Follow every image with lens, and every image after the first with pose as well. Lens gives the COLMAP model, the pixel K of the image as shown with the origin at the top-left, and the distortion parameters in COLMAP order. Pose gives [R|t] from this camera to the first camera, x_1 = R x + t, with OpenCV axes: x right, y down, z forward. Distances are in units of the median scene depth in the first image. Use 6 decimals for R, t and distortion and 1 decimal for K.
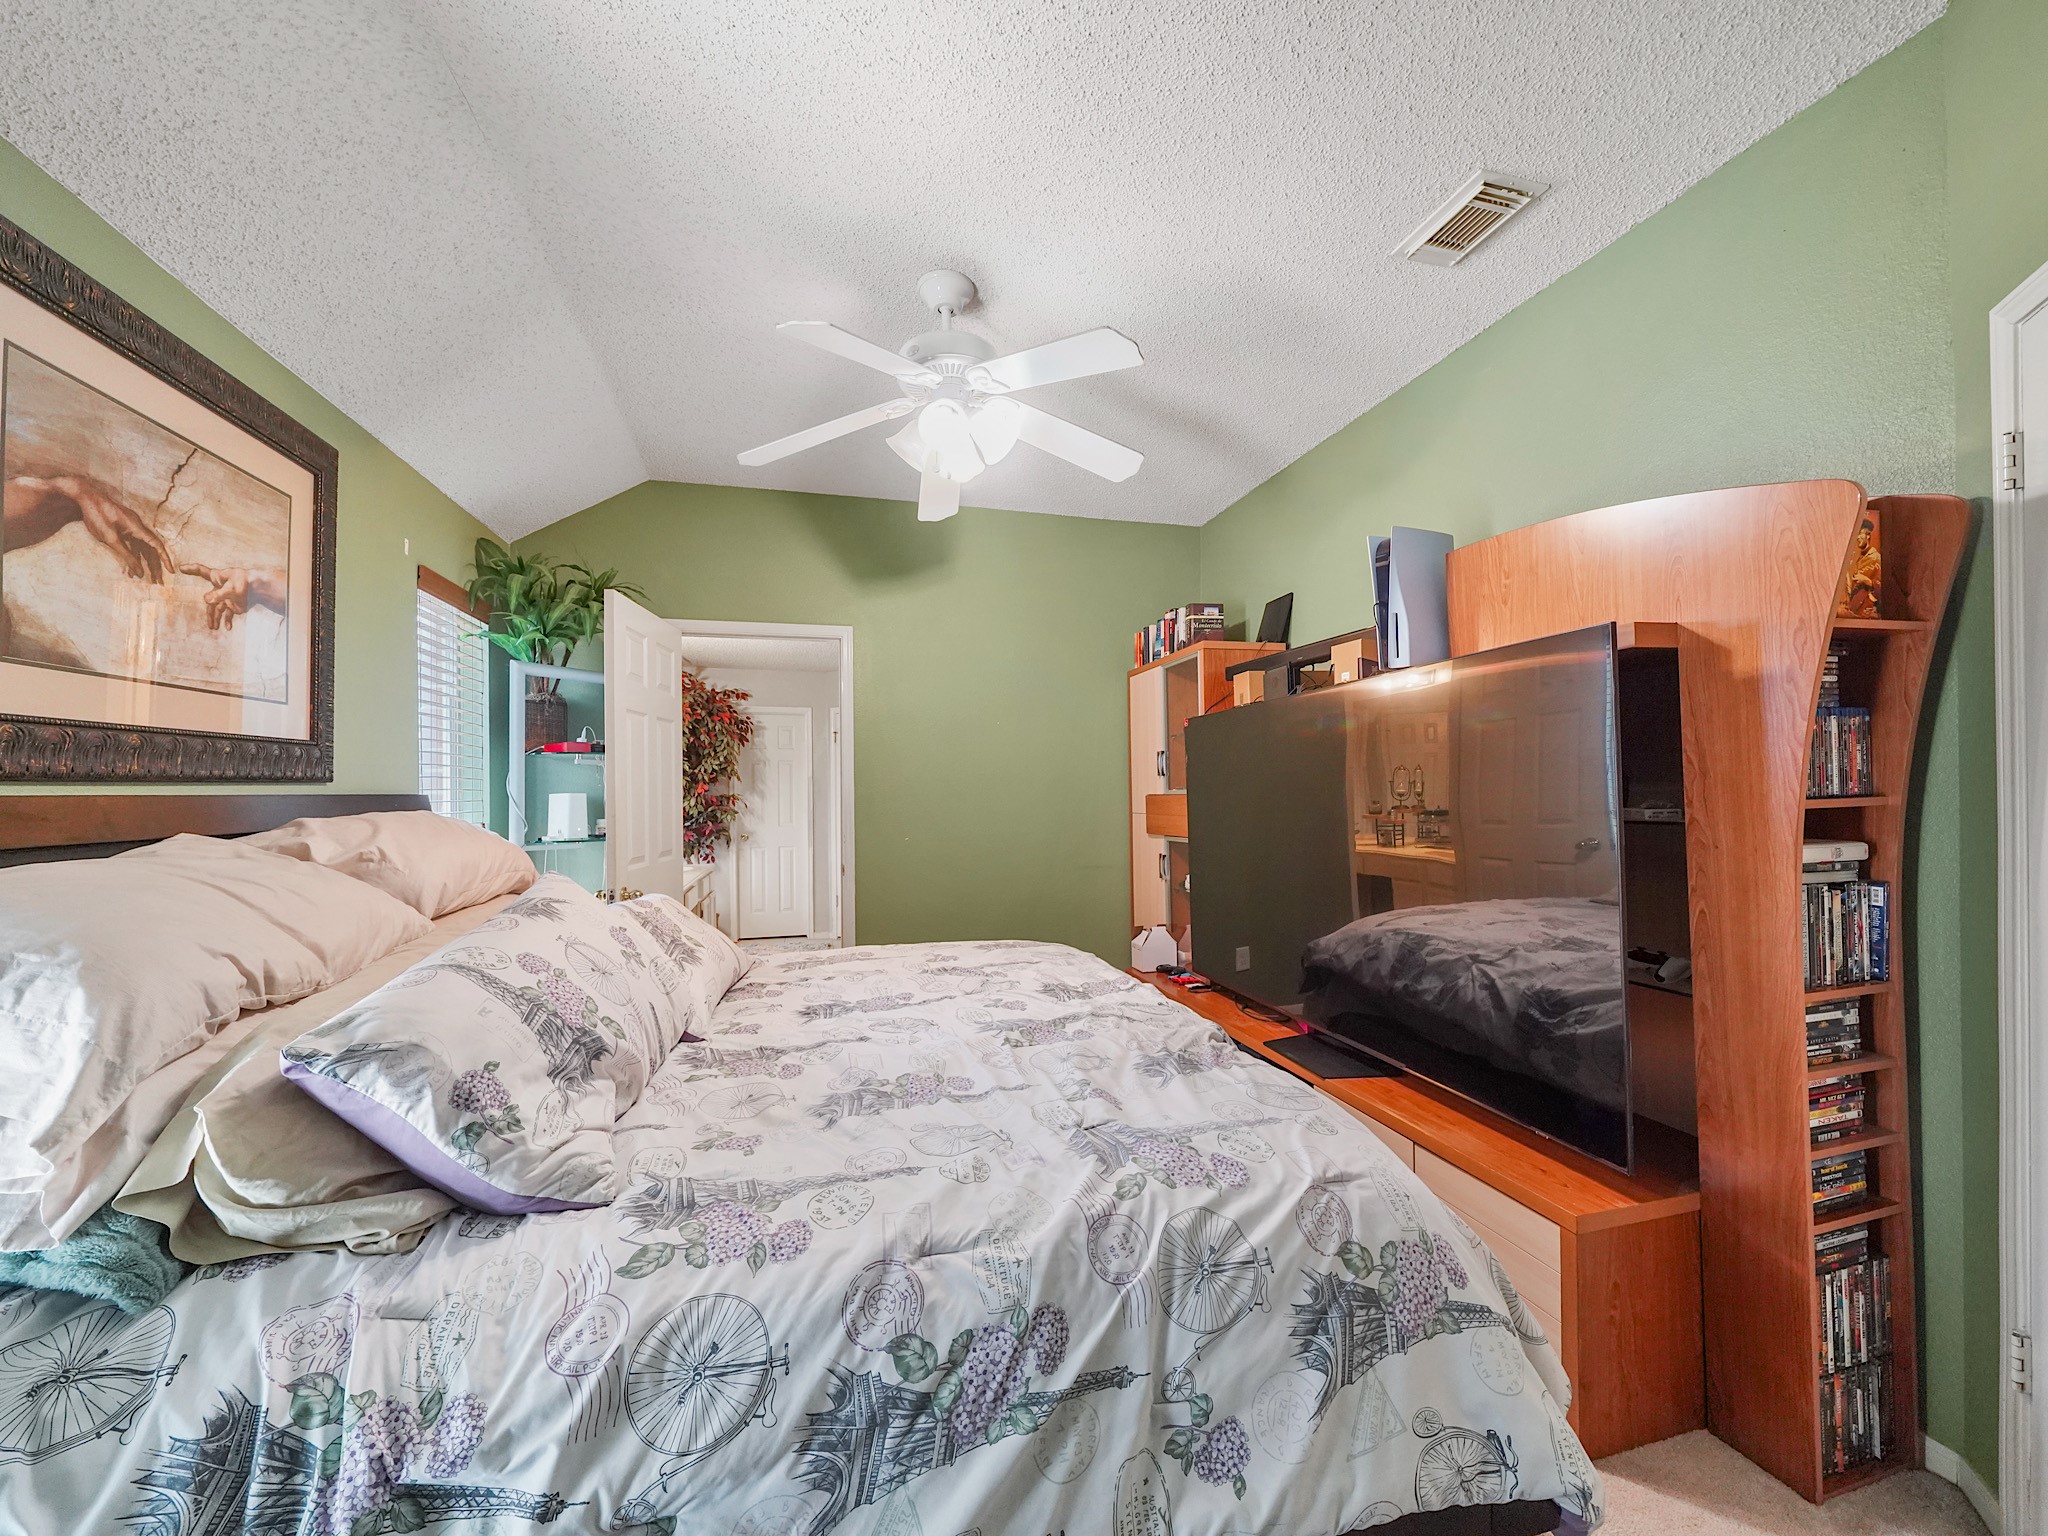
lens RADIAL K [[801.3, 0, 1024.4], [0, 801.3, 775.6], [0, 0, 1]] dist [-0.015952, -0.000072]
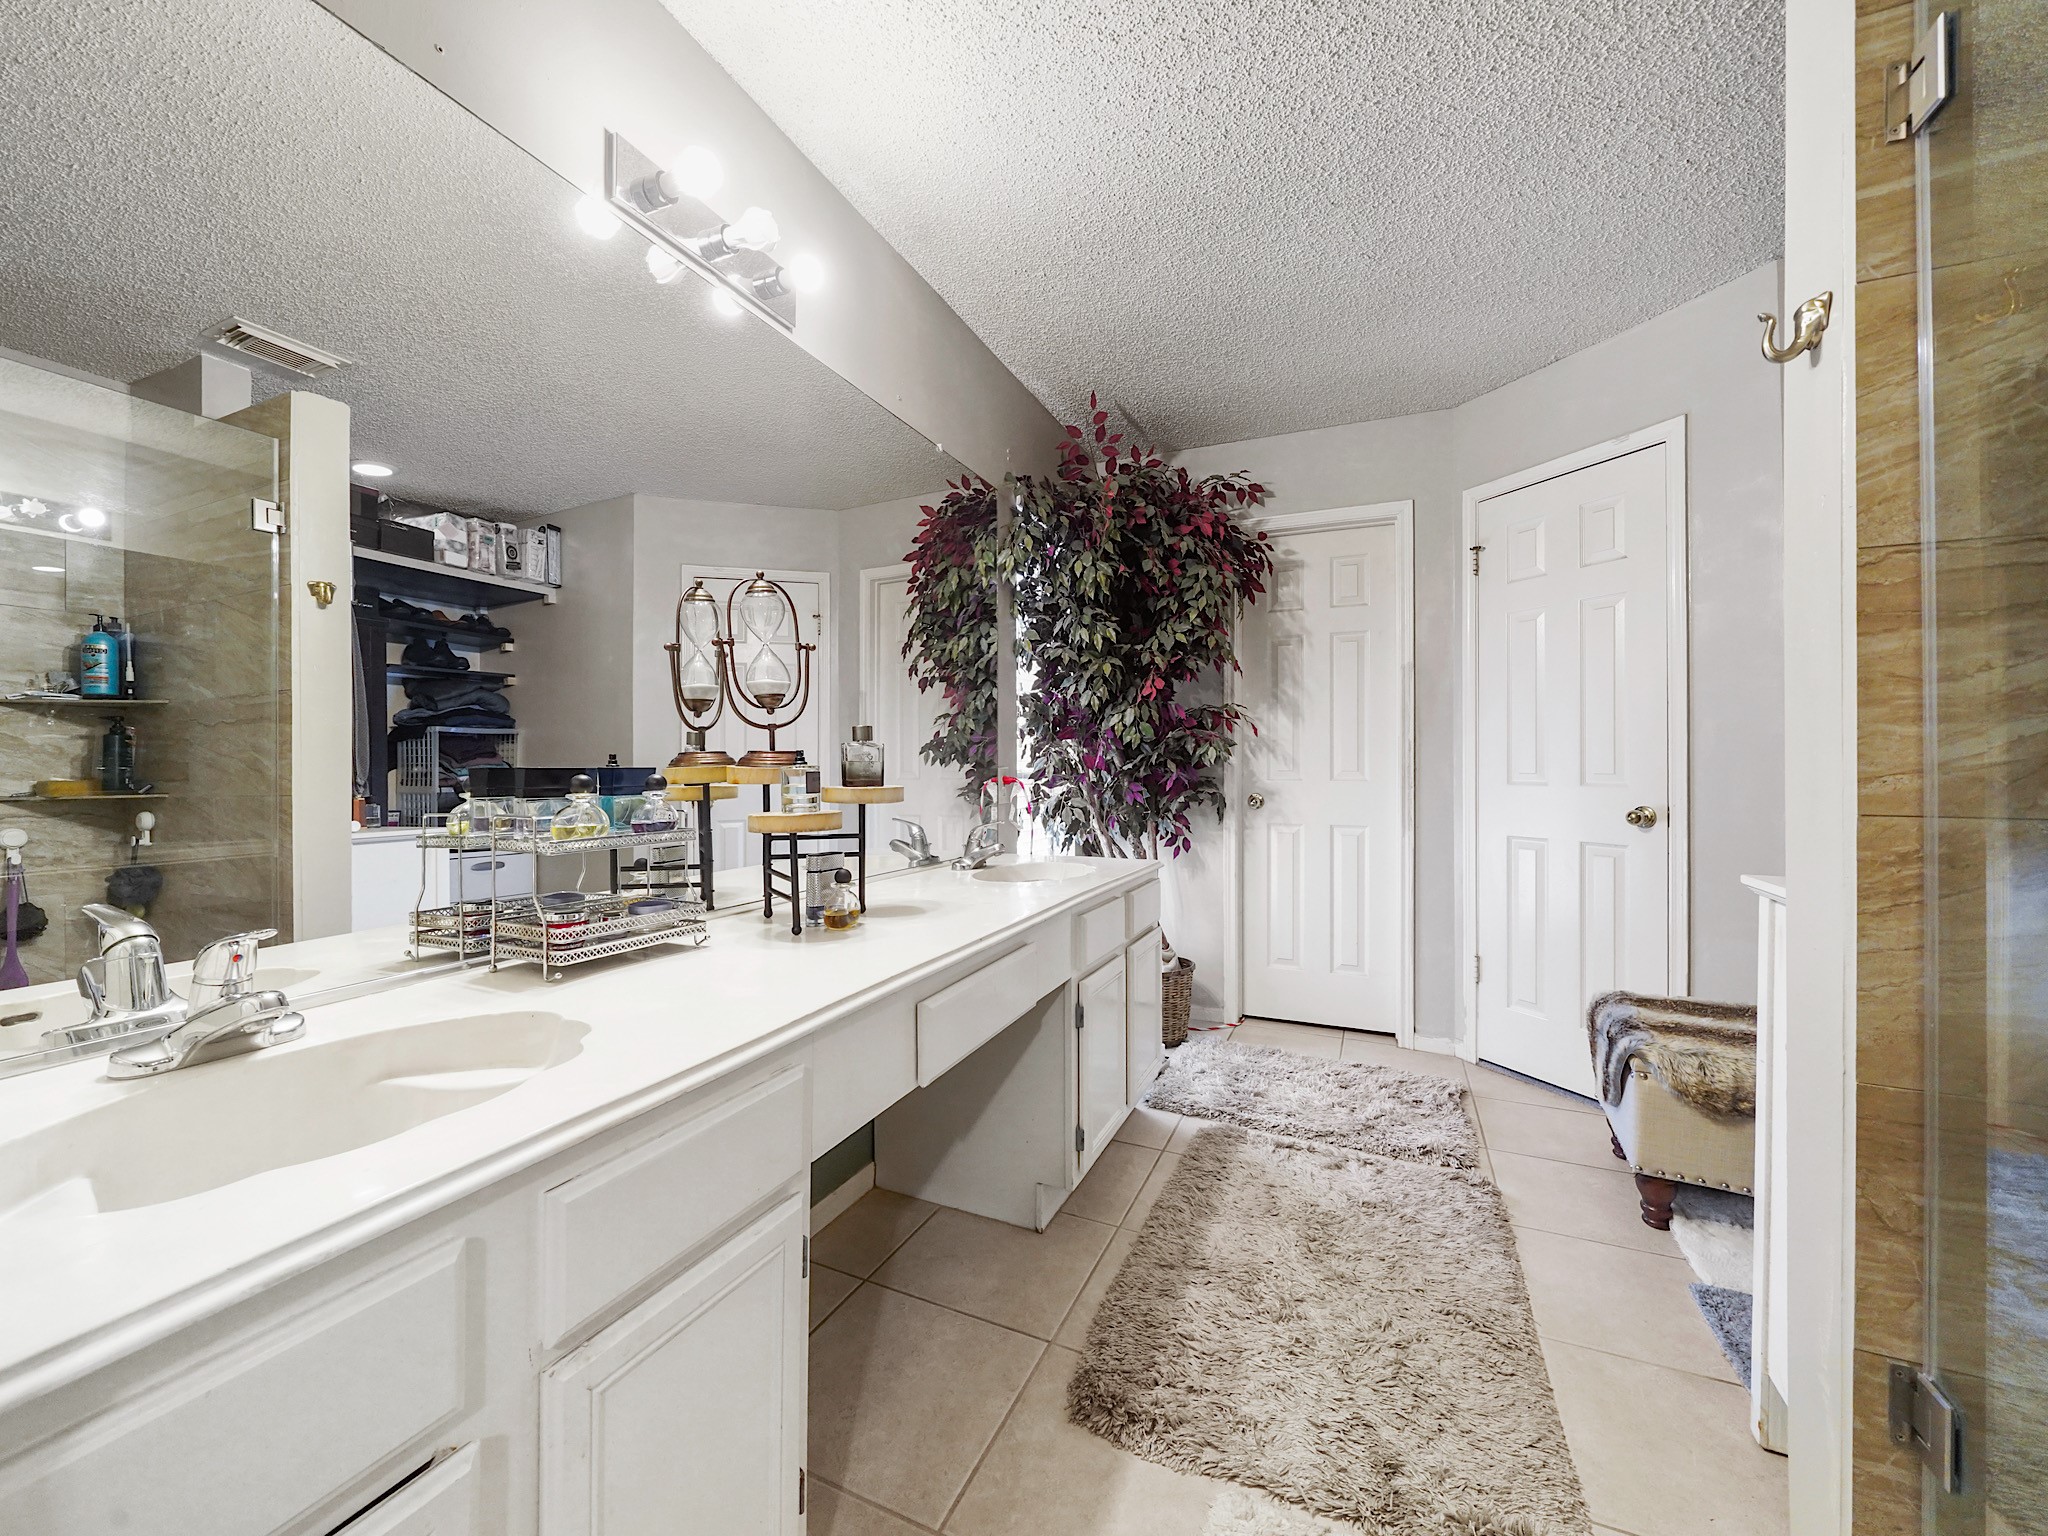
lens RADIAL K [[801.3, 0, 1014.8], [0, 801.3, 764.3], [0, 0, 1]] dist [-0.015952, -0.000072]
pose [[0.768769, 0.013184, -0.639390, -0.162458], [0.002018, 0.999732, 0.023041, 0.045389], [0.639523, -0.019004, 0.768537, 0.561119]]
